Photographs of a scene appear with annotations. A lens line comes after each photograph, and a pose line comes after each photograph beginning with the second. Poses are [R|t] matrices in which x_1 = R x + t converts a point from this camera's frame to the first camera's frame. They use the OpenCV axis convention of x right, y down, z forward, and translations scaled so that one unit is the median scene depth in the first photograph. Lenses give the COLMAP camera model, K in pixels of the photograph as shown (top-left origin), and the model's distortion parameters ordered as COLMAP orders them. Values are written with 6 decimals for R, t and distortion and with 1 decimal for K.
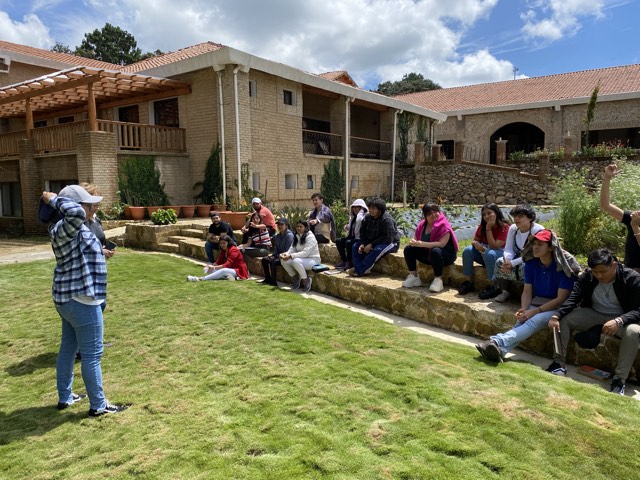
lens RADIAL K [[490.9, 0, 320.0], [0, 490.9, 240.0], [0, 0, 1]] dist [0.059645, -0.083063]
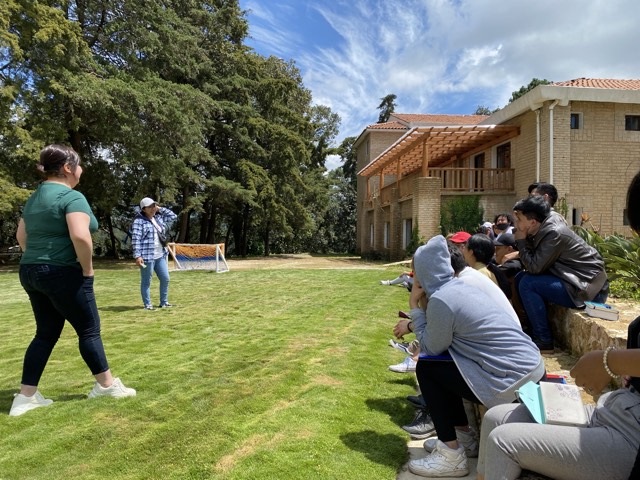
lens RADIAL K [[490.9, 0, 320.0], [0, 490.9, 240.0], [0, 0, 1]] dist [0.059645, -0.083063]
pose [[0.617044, 0.023490, -0.786578, 0.319198], [-0.101216, 0.993621, -0.049728, 0.021011], [0.780392, 0.110298, 0.615486, 0.048458]]
